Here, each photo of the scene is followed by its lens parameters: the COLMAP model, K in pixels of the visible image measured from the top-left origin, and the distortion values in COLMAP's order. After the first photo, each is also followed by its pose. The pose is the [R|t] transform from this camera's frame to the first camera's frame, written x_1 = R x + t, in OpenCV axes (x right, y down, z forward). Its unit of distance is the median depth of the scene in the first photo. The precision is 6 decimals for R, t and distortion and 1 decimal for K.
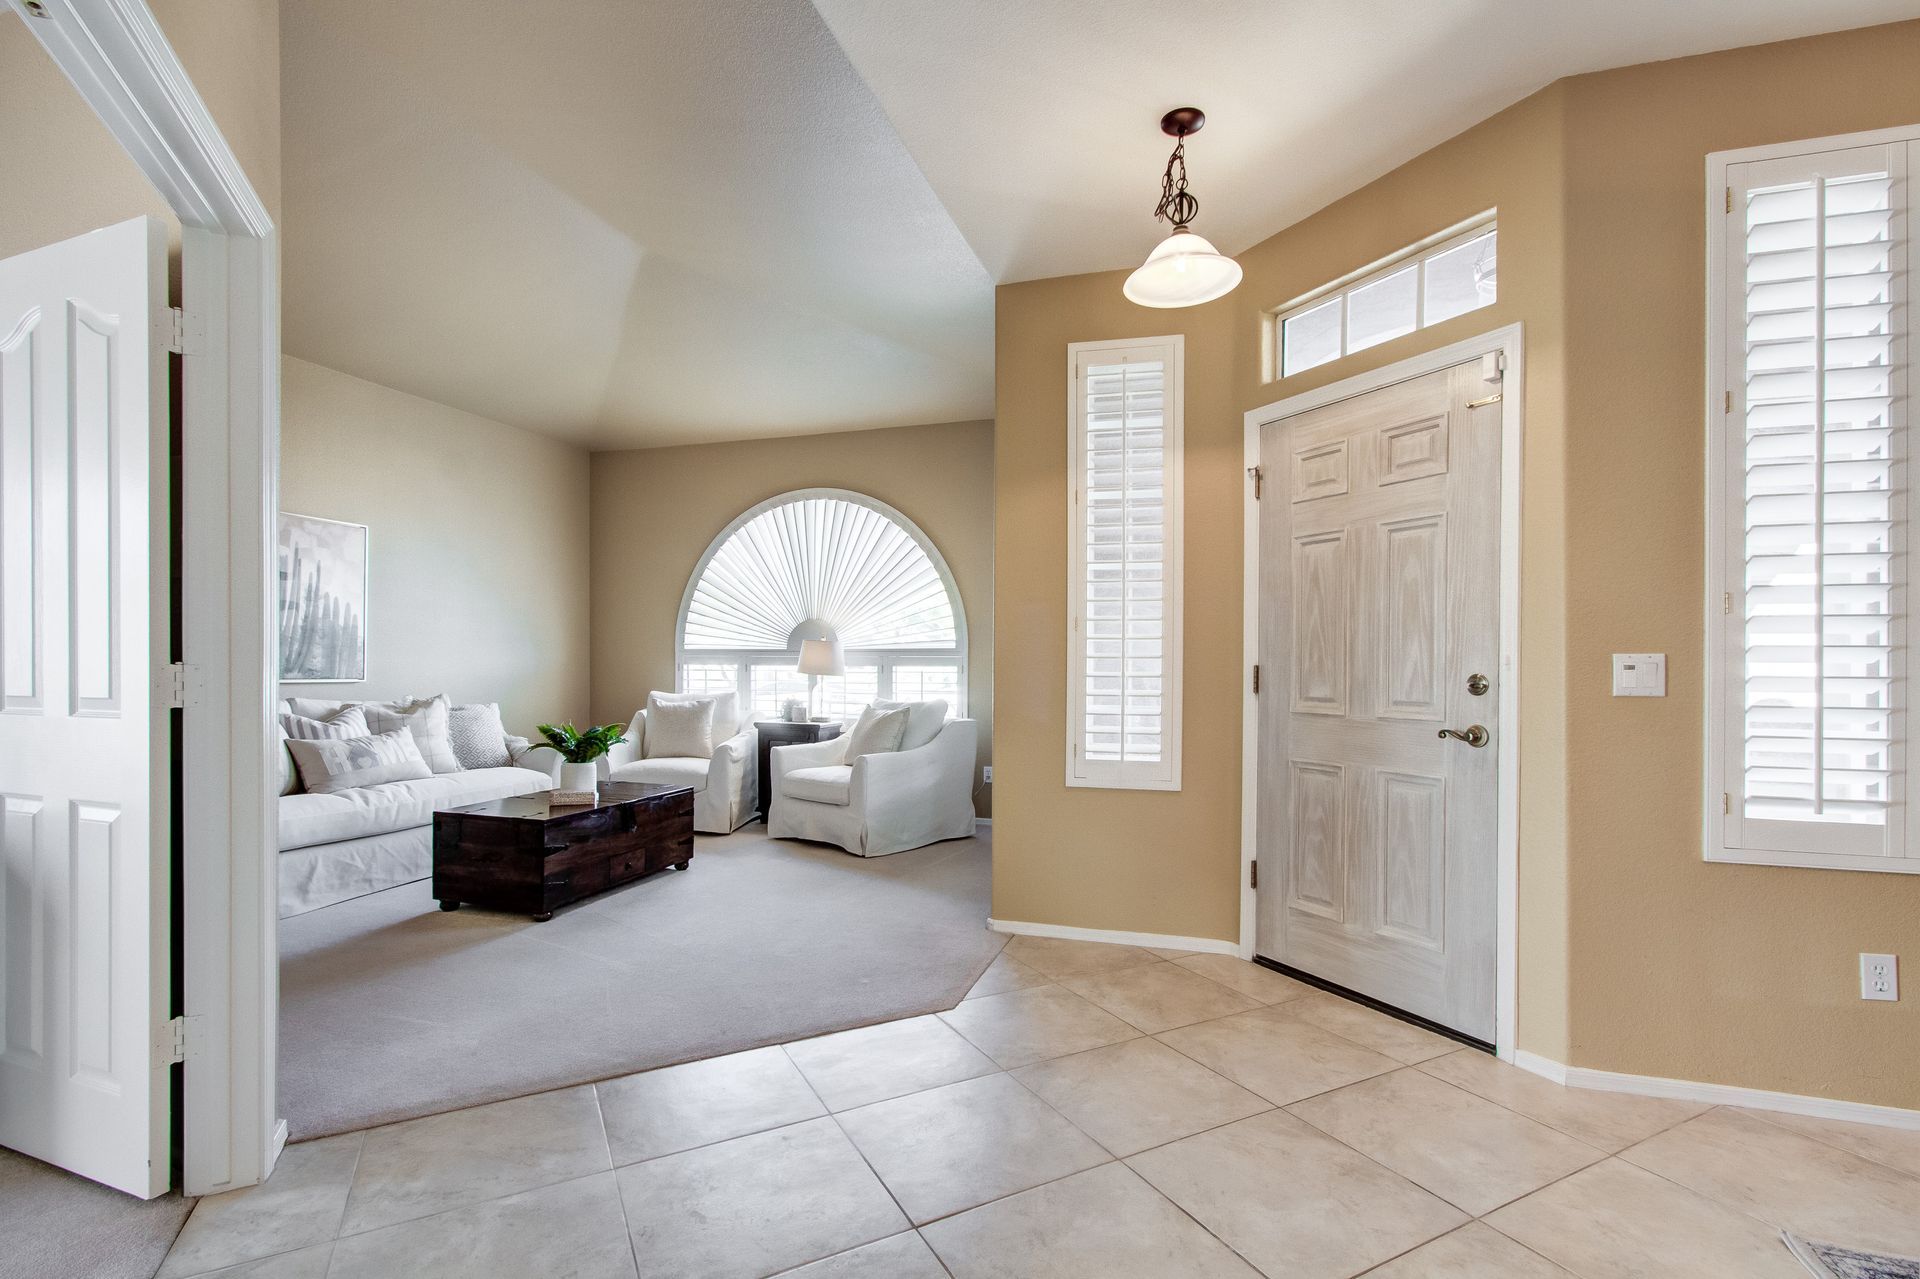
lens RADIAL K [[877.9, 0, 953.5], [0, 877.9, 644.7], [0, 0, 1]] dist [-0.021371, 0.038571]
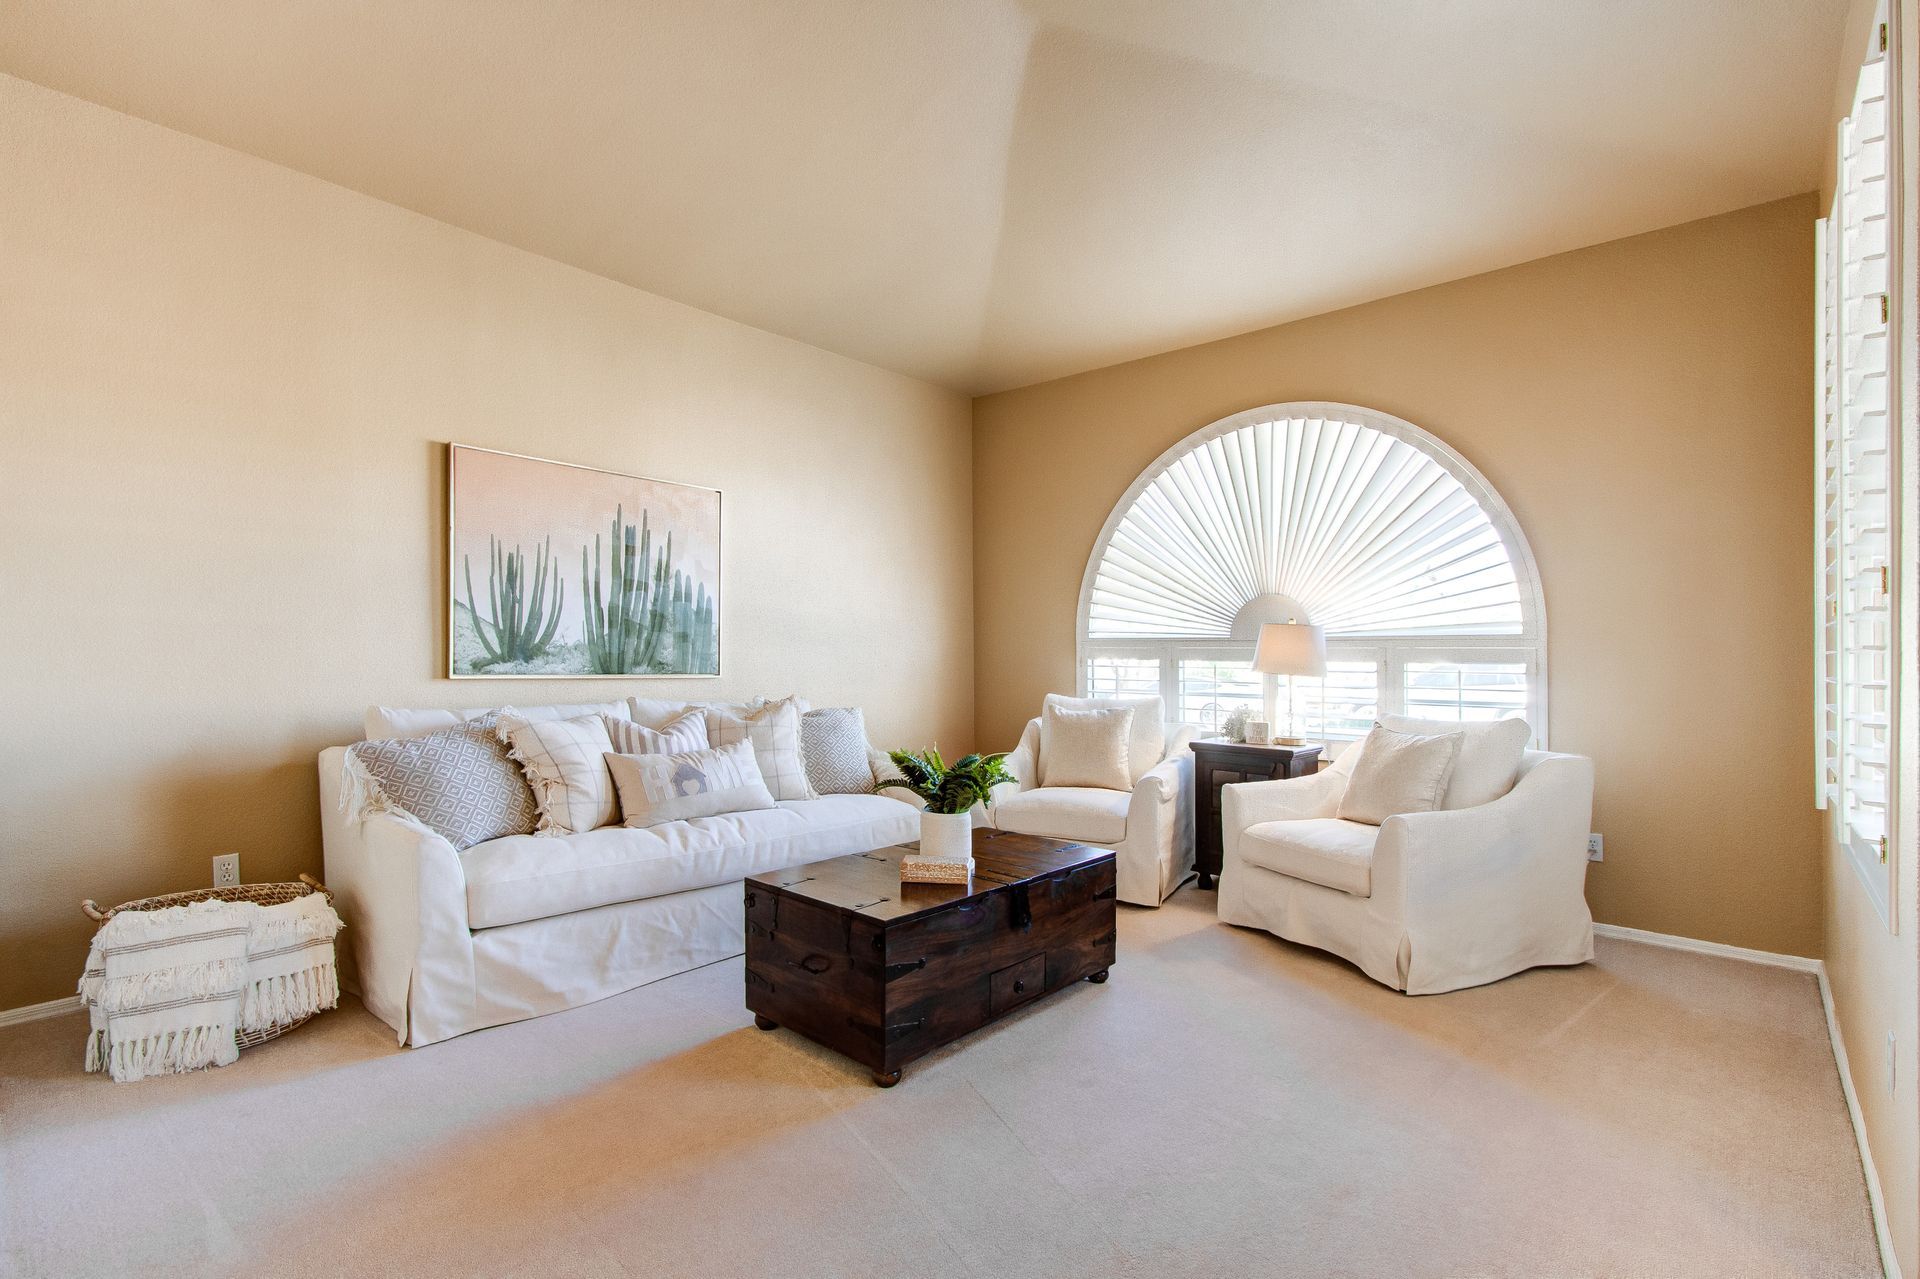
lens RADIAL K [[877.9, 0, 953.5], [0, 877.9, 644.7], [0, 0, 1]] dist [-0.021371, 0.038571]
pose [[0.908843, -0.001281, -0.417136, -0.136768], [0.004225, 0.999972, 0.006134, 0.007343], [0.417117, -0.007337, 0.908823, 0.370424]]
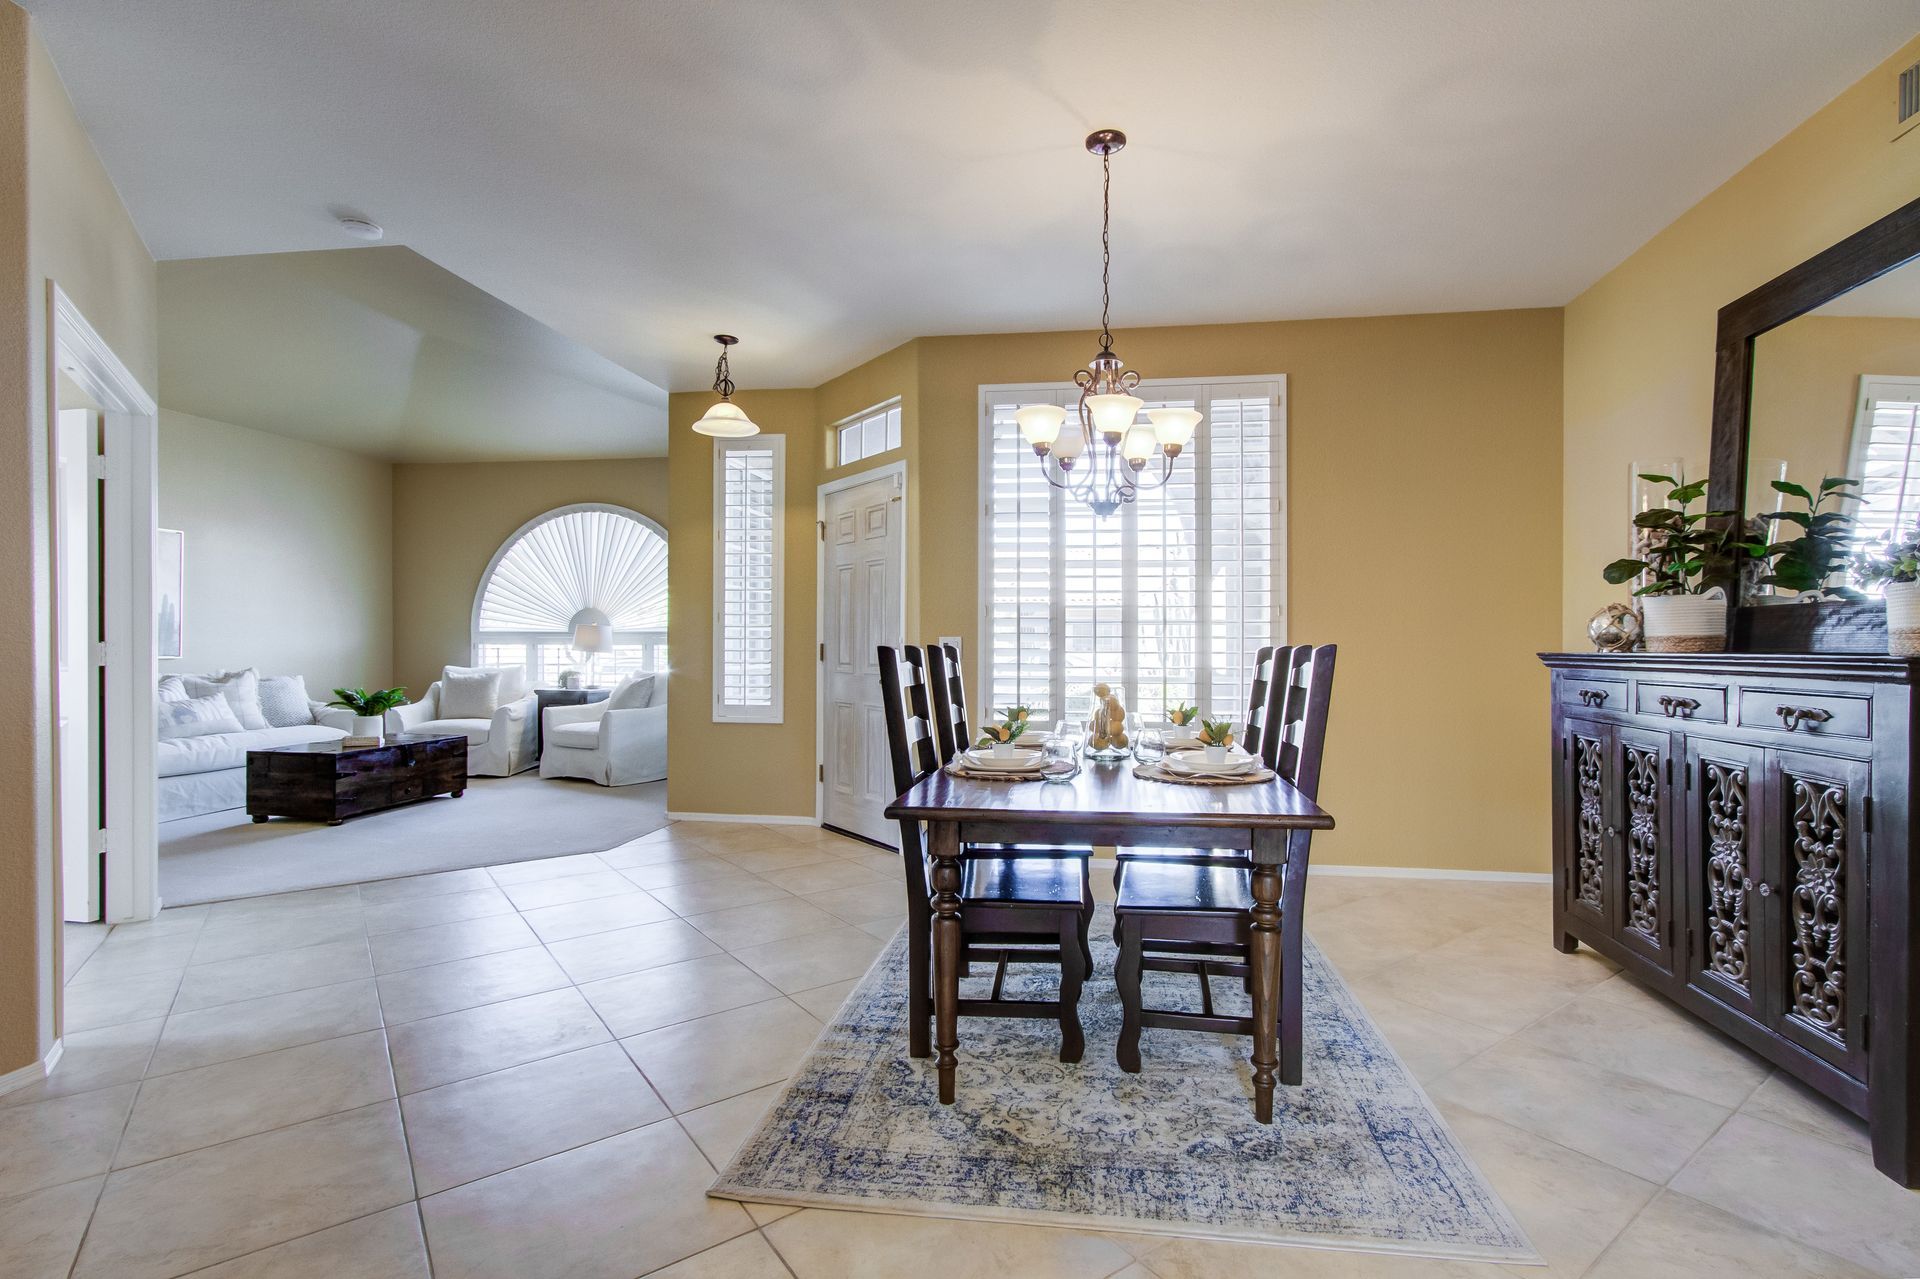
lens RADIAL K [[877.1, 0, 973.1], [0, 877.1, 634.6], [0, 0, 1]] dist [0.016926, -0.000196]
pose [[0.987621, 0.000979, 0.156857, 0.251418], [-0.002667, 0.999941, 0.010553, -0.007801], [-0.156837, -0.010840, 0.987565, -0.442464]]
